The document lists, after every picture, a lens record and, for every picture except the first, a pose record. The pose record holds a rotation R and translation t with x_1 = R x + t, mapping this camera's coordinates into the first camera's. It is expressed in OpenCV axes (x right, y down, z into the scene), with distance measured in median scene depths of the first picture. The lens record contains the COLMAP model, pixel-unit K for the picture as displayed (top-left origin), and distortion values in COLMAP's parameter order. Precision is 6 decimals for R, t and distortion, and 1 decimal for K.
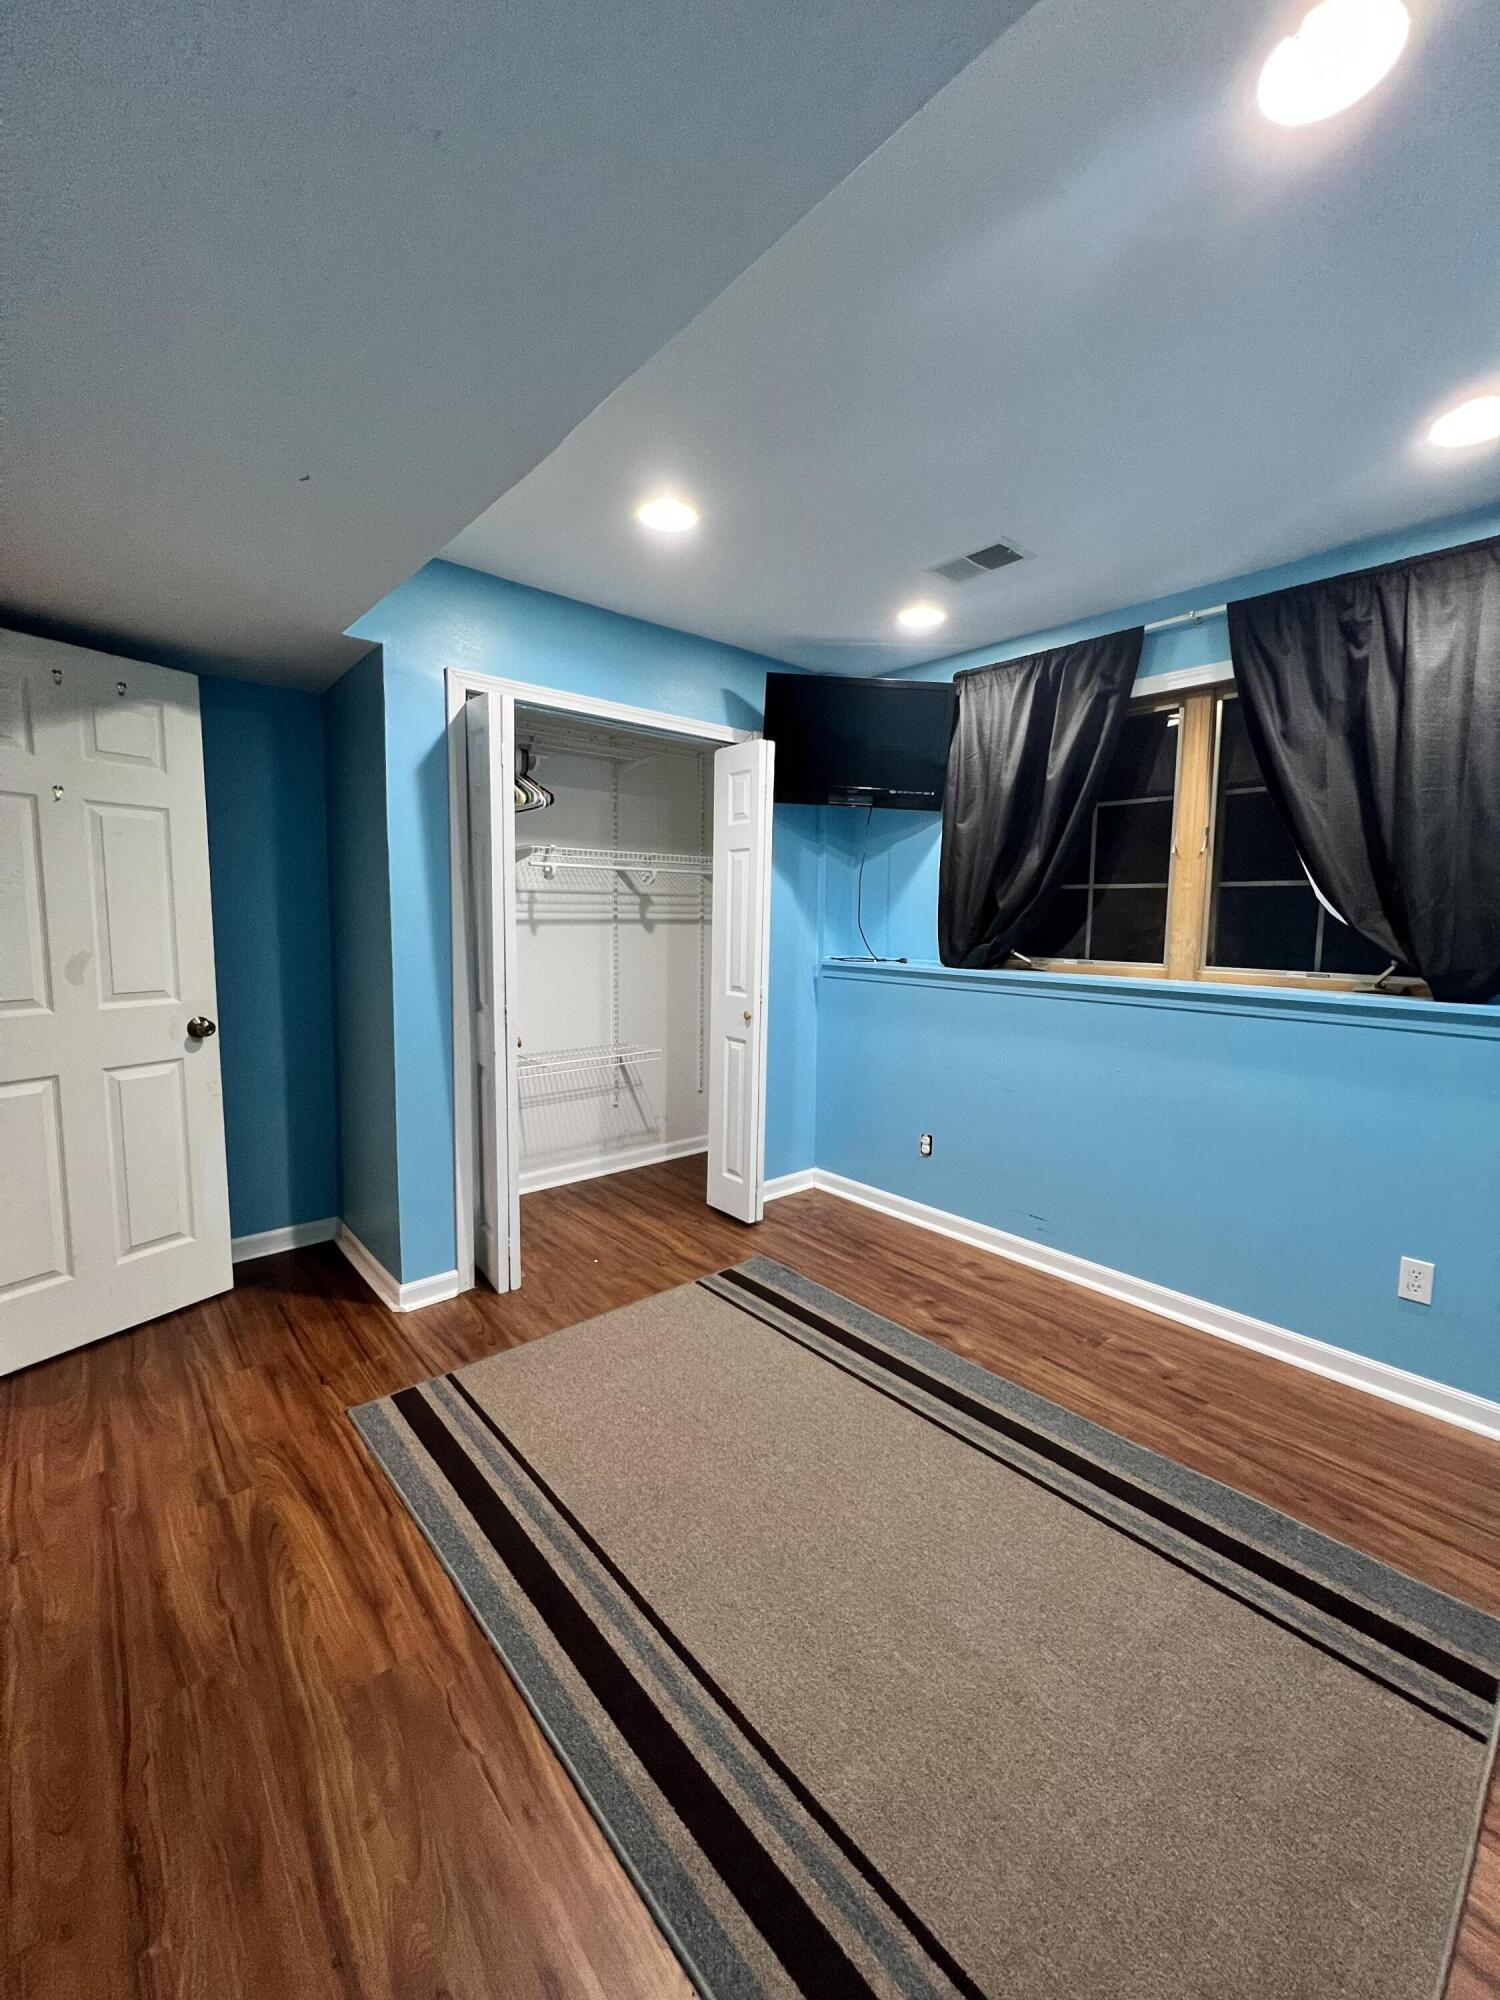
lens RADIAL K [[800.1, 0, 751.1], [0, 800.1, 989.3], [0, 0, 1]] dist [0.005165, 0.000254]
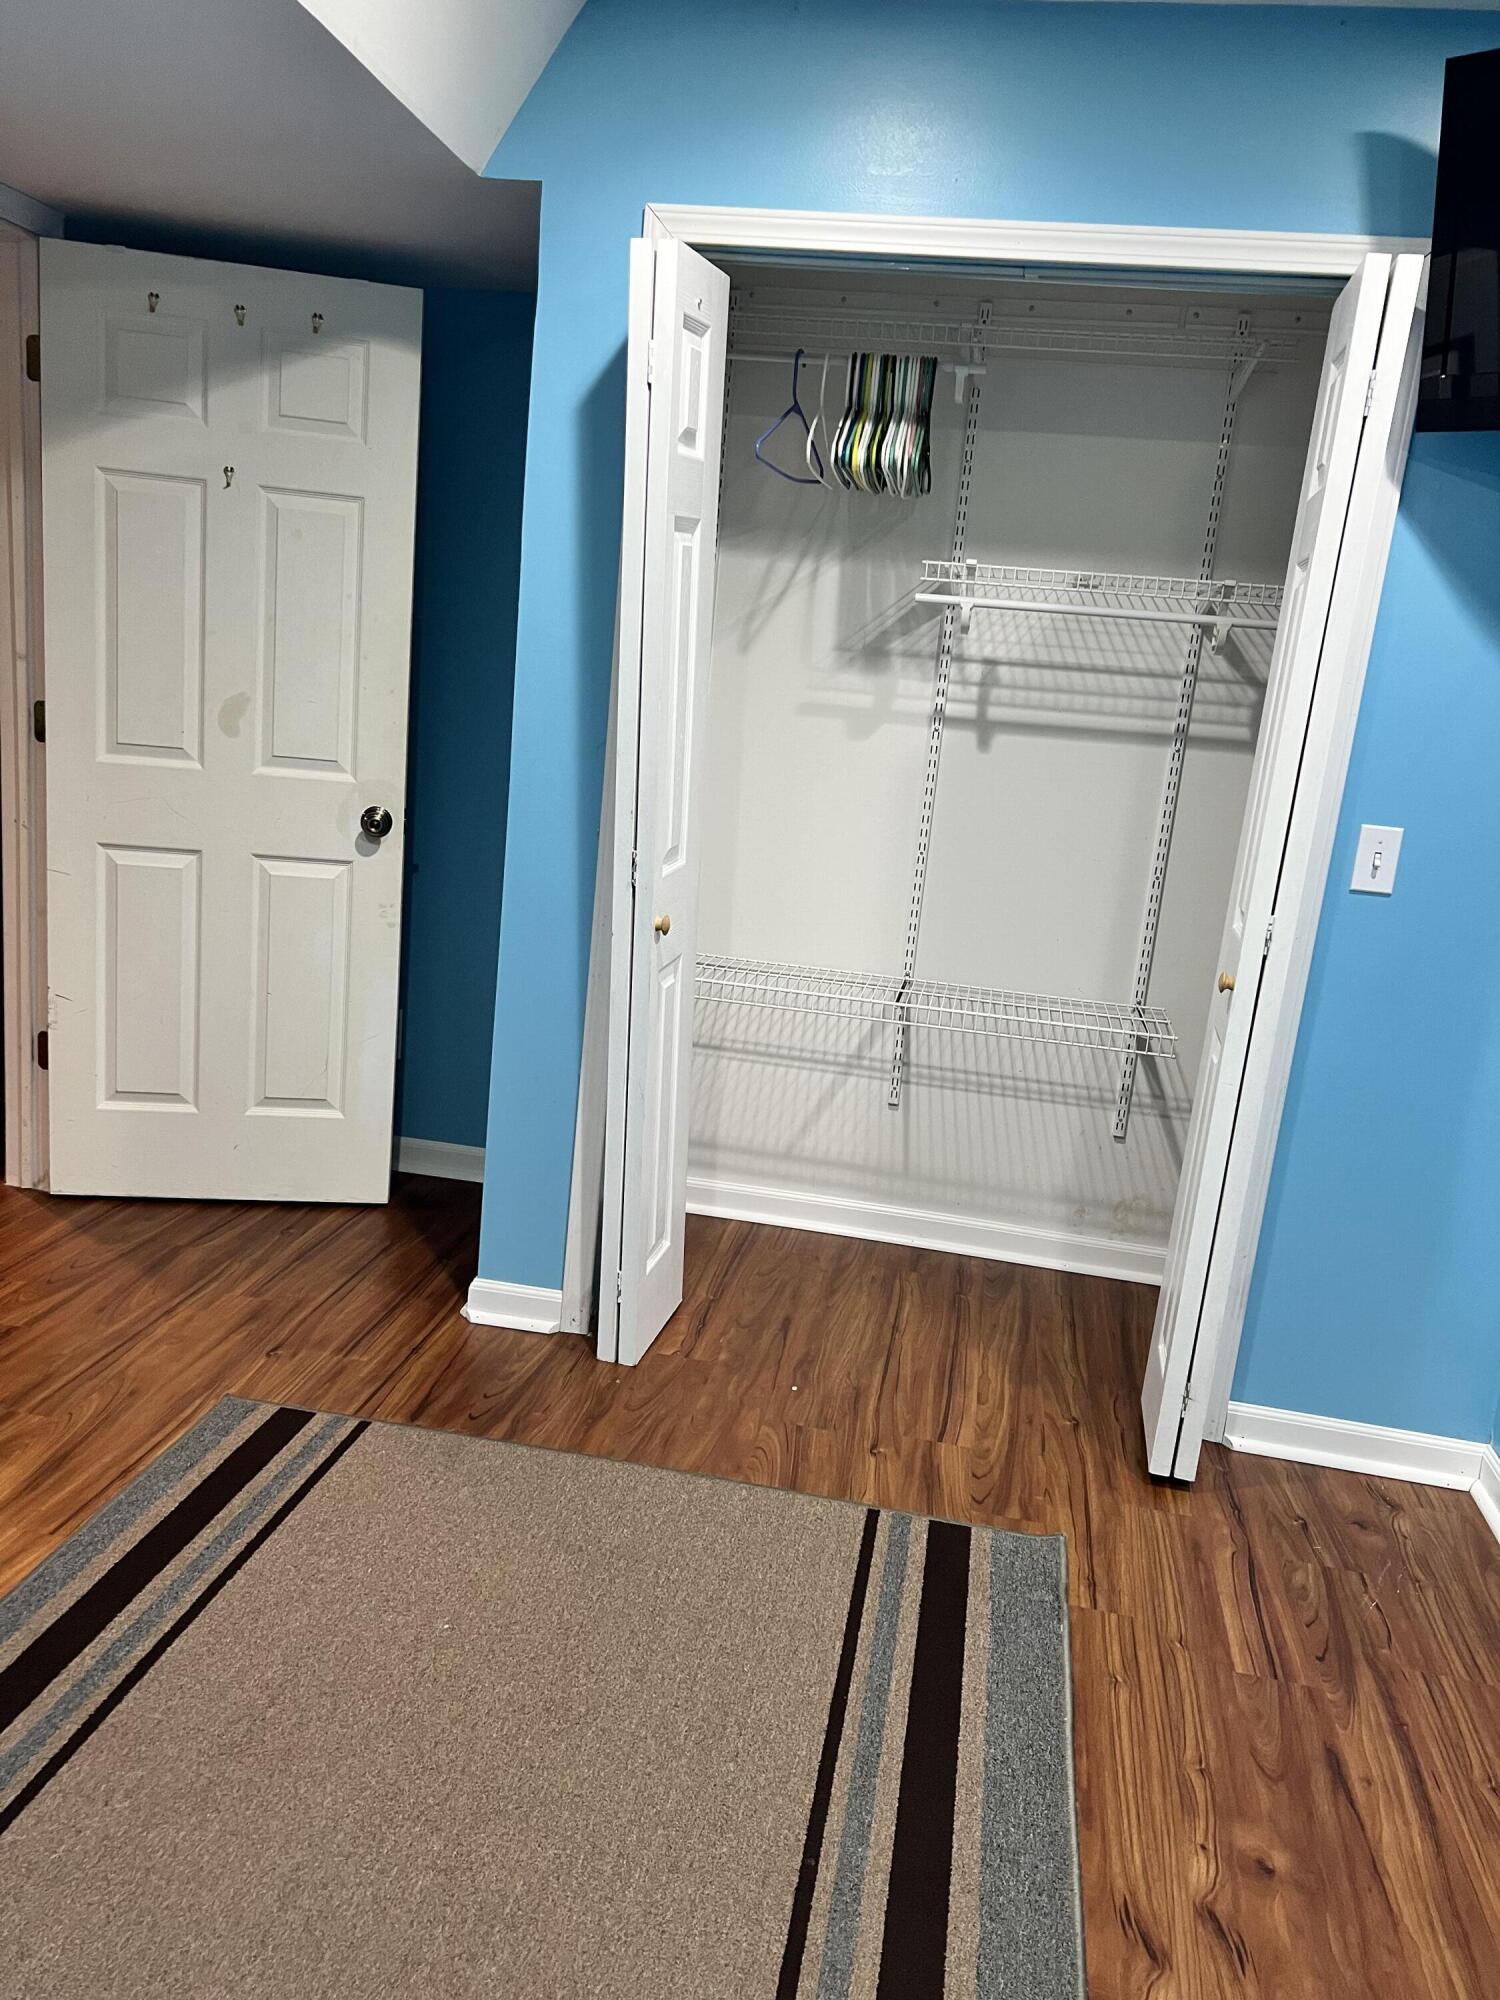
lens RADIAL K [[1503.5, 0, 743.5], [0, 1503.5, 995.5], [0, 0, 1]] dist [0.037450, -0.027388]
pose [[0.623905, 0.207216, -0.753528, 0.523919], [-0.156828, 0.977790, 0.139037, -0.036579], [0.765603, 0.031429, 0.642546, 0.410961]]
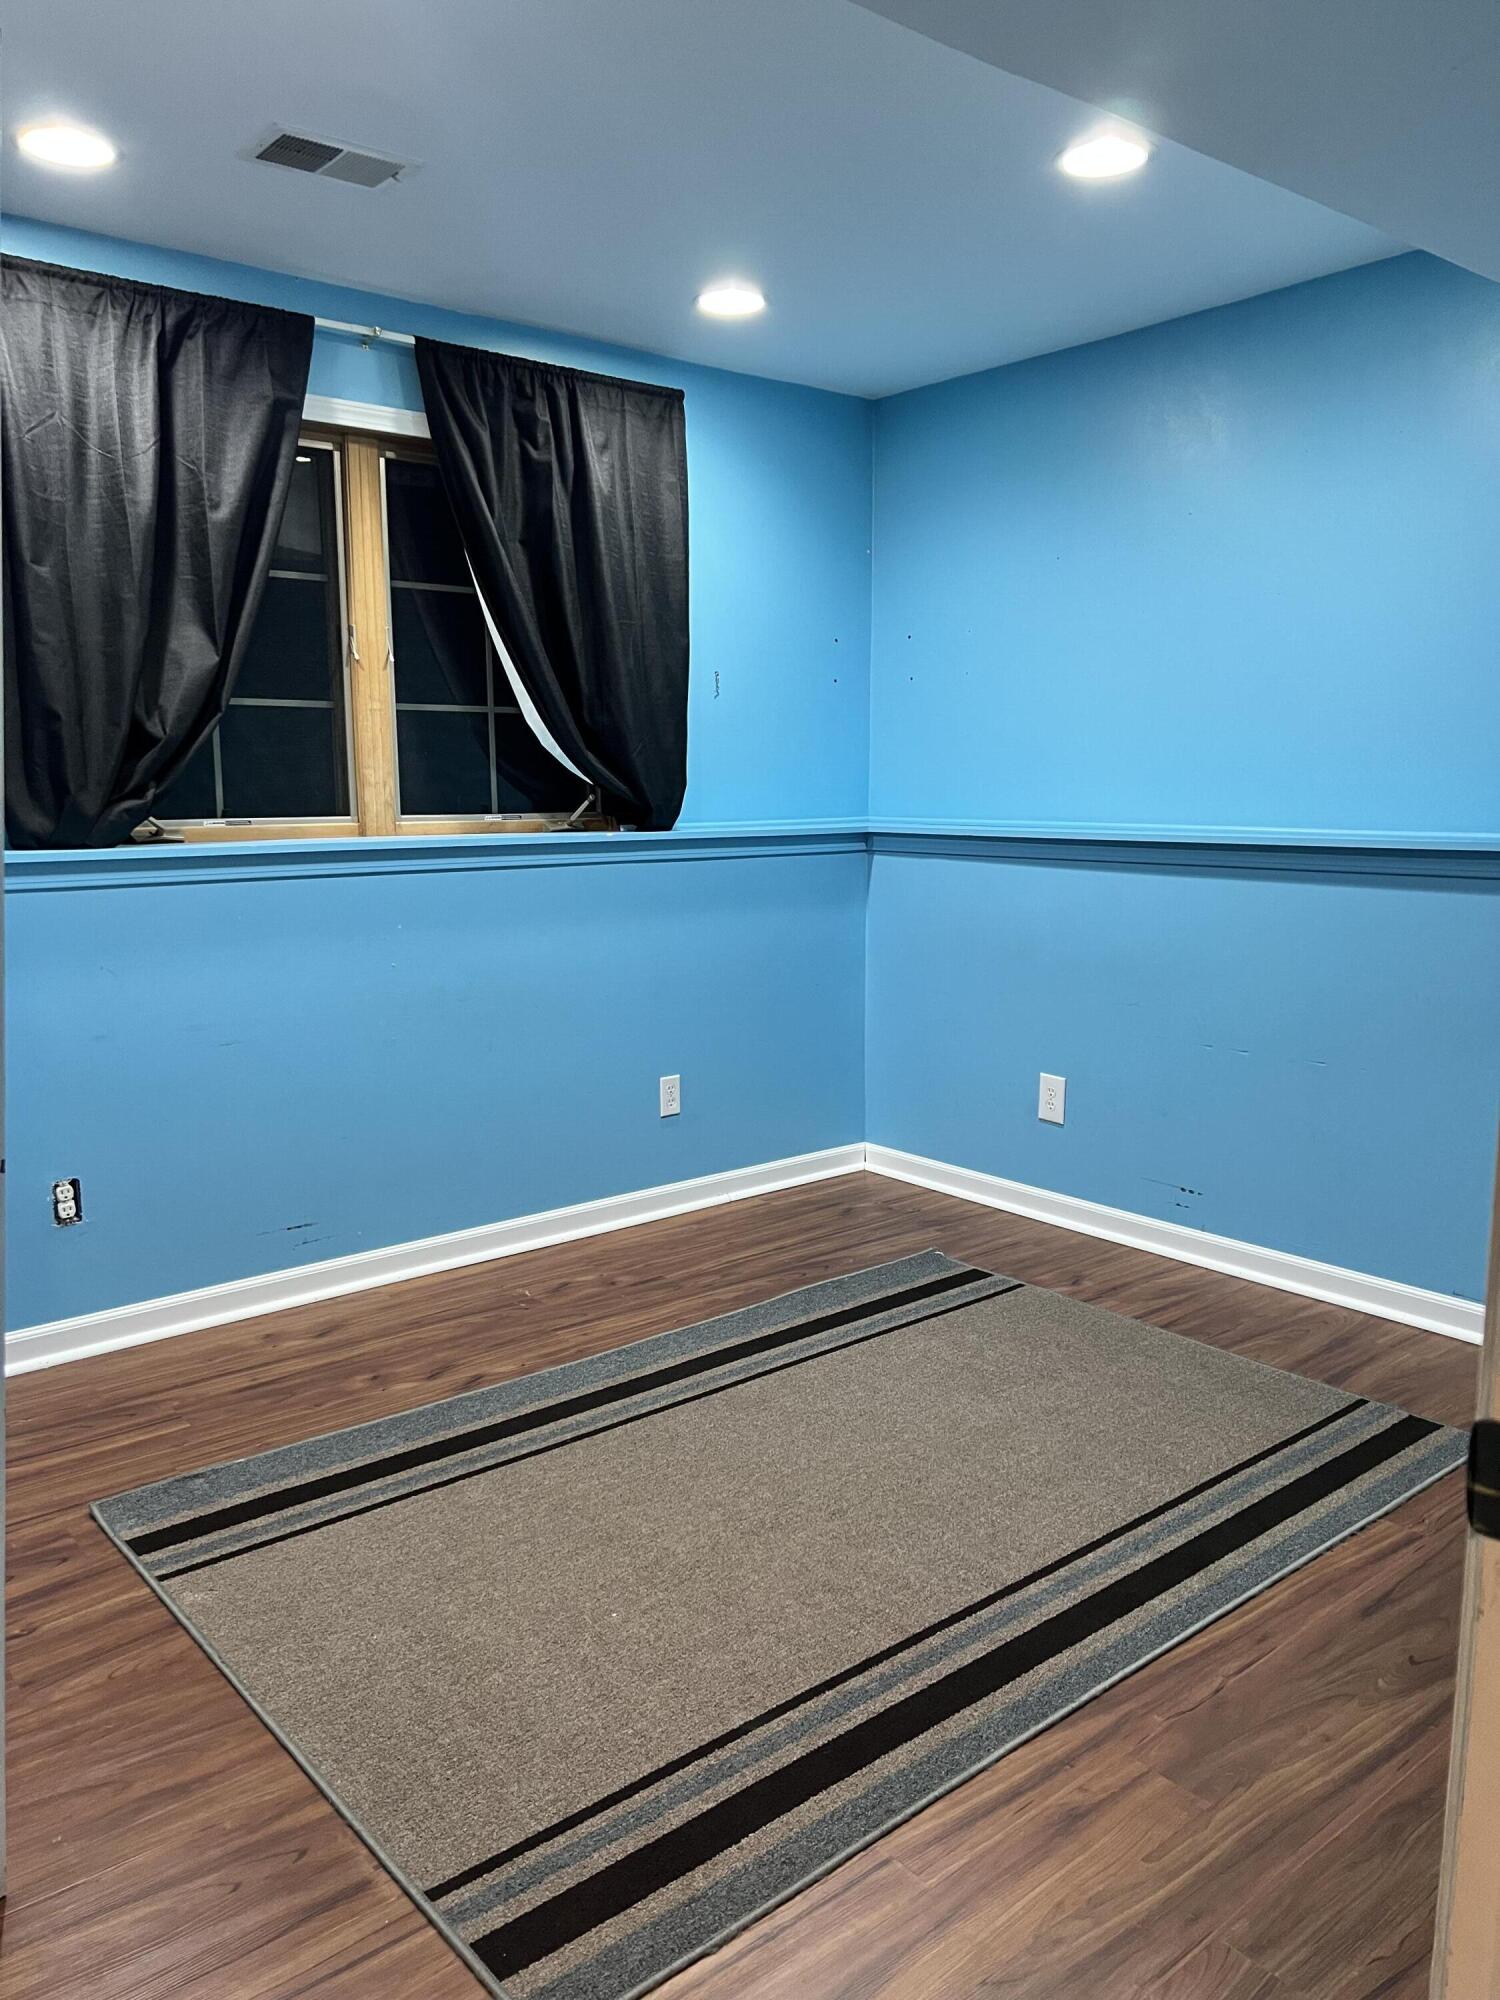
lens RADIAL K [[1503.5, 0, 745.2], [0, 1503.5, 1009.1], [0, 0, 1]] dist [0.037450, -0.027388]
pose [[0.022540, -0.167994, 0.985530, -0.911621], [0.100851, 0.981134, 0.164938, -0.054271], [-0.994646, 0.095674, 0.039057, 0.673373]]
